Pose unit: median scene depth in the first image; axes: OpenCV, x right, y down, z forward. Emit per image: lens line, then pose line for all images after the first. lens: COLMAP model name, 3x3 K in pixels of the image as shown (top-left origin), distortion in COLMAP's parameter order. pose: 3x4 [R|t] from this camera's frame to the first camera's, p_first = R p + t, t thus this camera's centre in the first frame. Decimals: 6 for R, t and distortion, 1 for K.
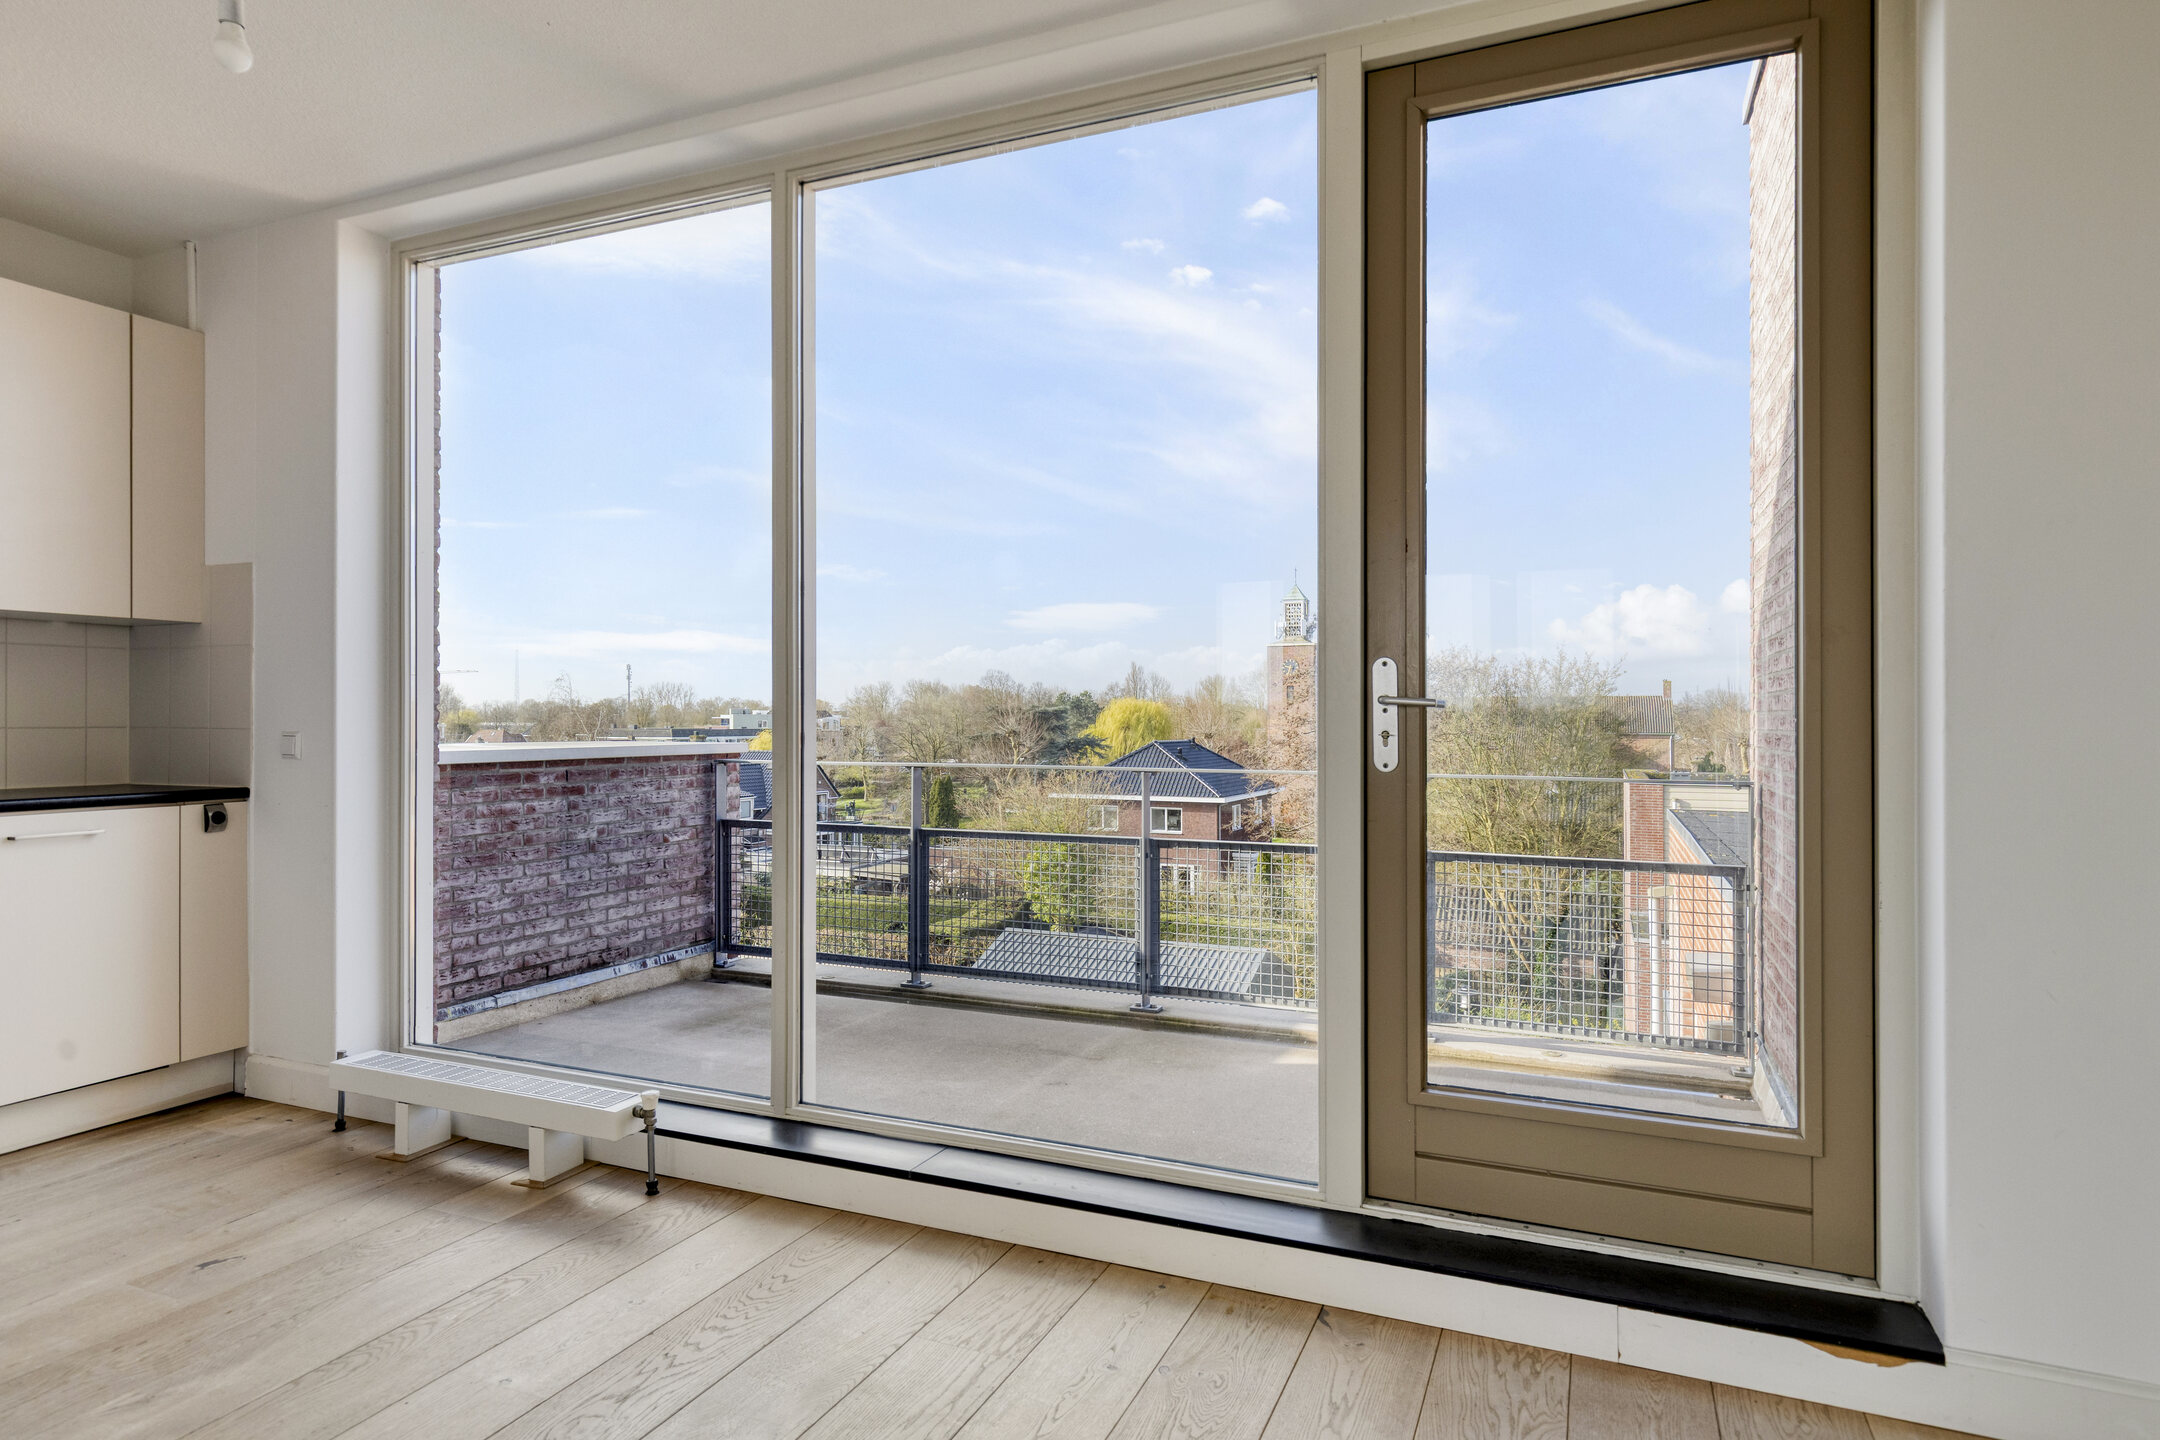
lens RADIAL K [[1207.2, 0, 1095.5], [0, 1207.2, 712.1], [0, 0, 1]] dist [0.001160, 0.000176]
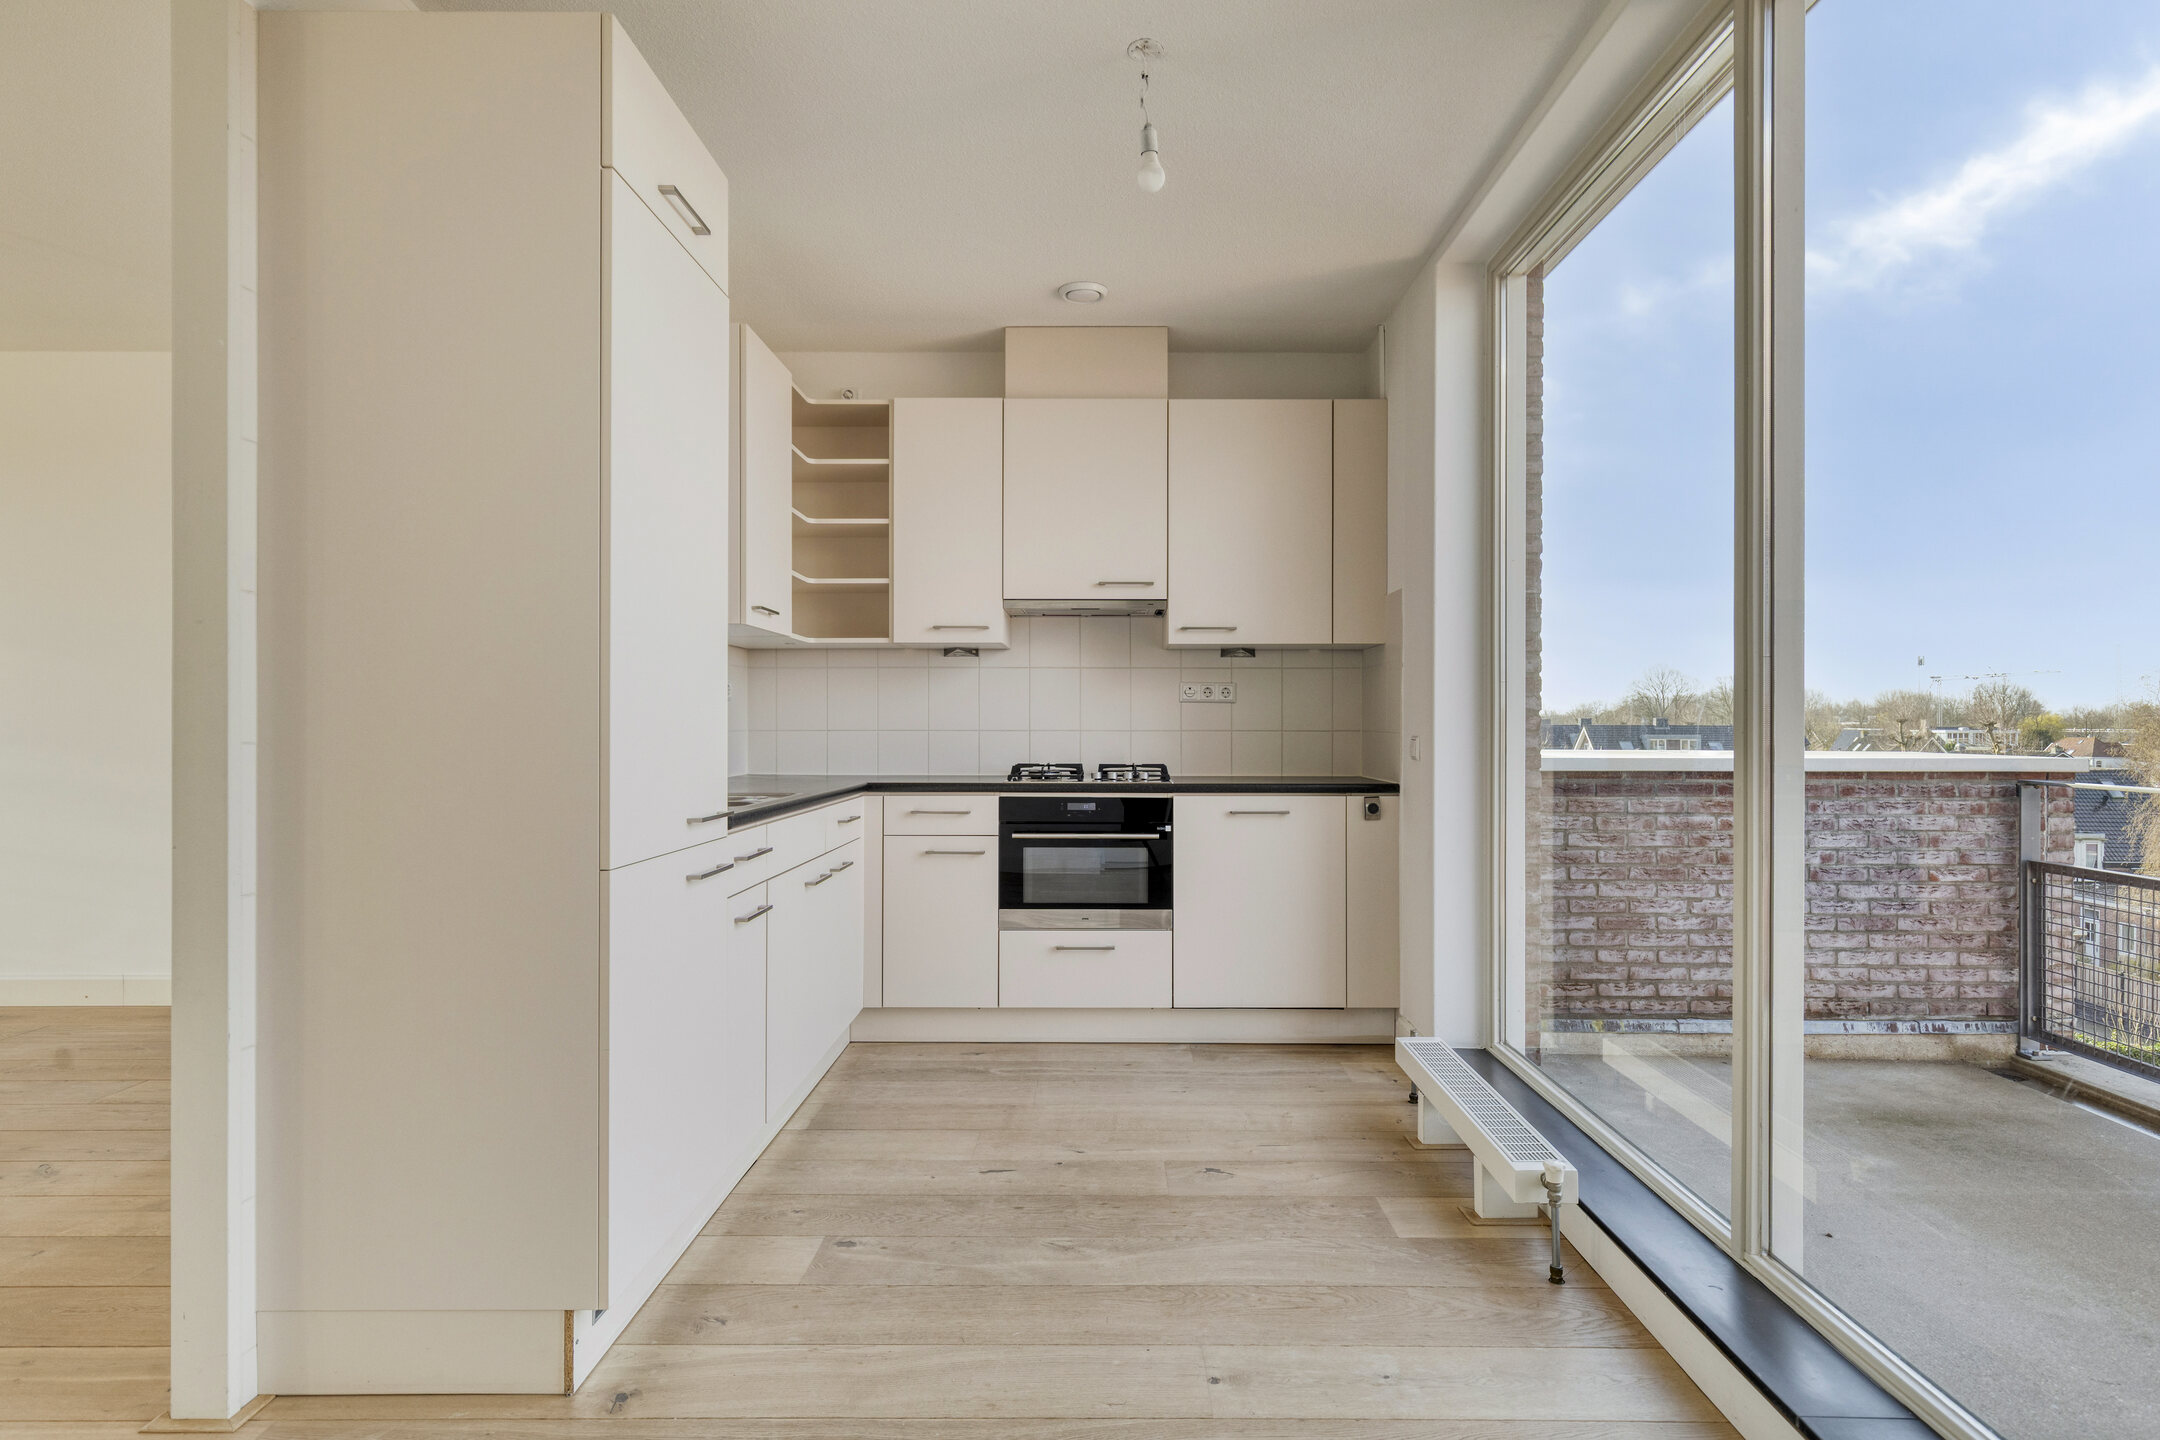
lens RADIAL K [[1164.1, 0, 1092.0], [0, 1164.1, 719.3], [0, 0, 1]] dist [0.000082, -0.000590]
pose [[0.387420, -0.000679, -0.921903, 0.143394], [0.001887, 0.999998, 0.000057, 0.000177], [0.921902, -0.001762, 0.387420, 0.204415]]
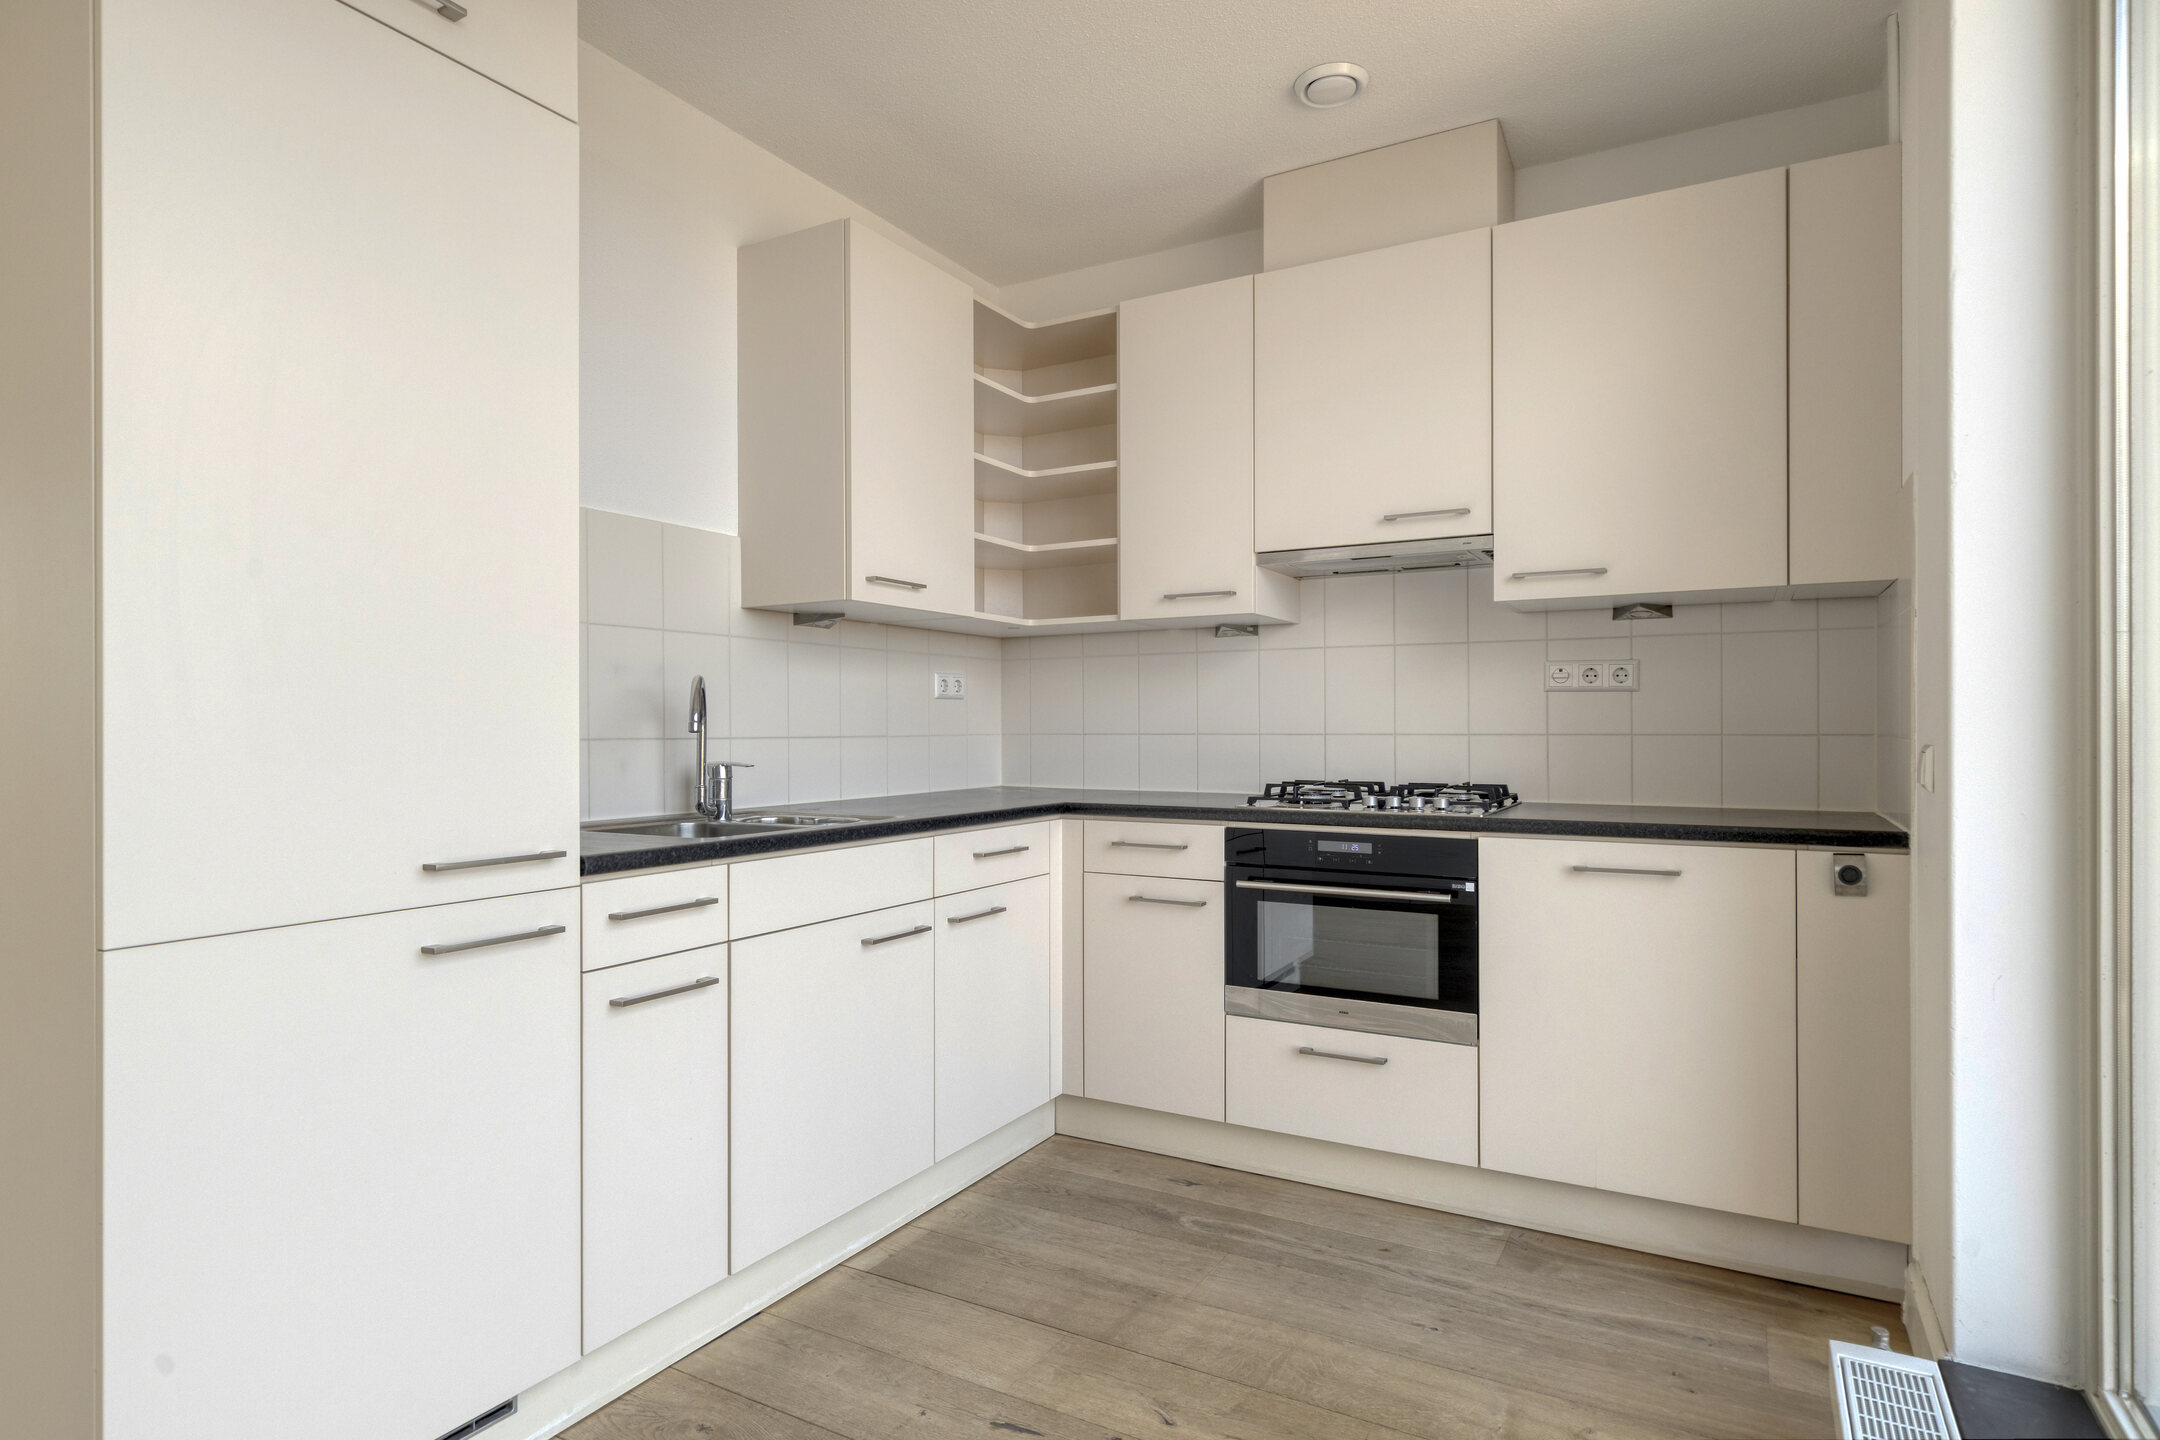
lens RADIAL K [[1150.5, 0, 1079.0], [0, 1150.5, 726.2], [0, 0, 1]] dist [-0.001216, -0.000646]
pose [[-0.112861, 0.002674, -0.993607, -0.042068], [0.008182, 0.999965, 0.001762, 0.002018], [0.993577, -0.007931, -0.112879, 0.437482]]
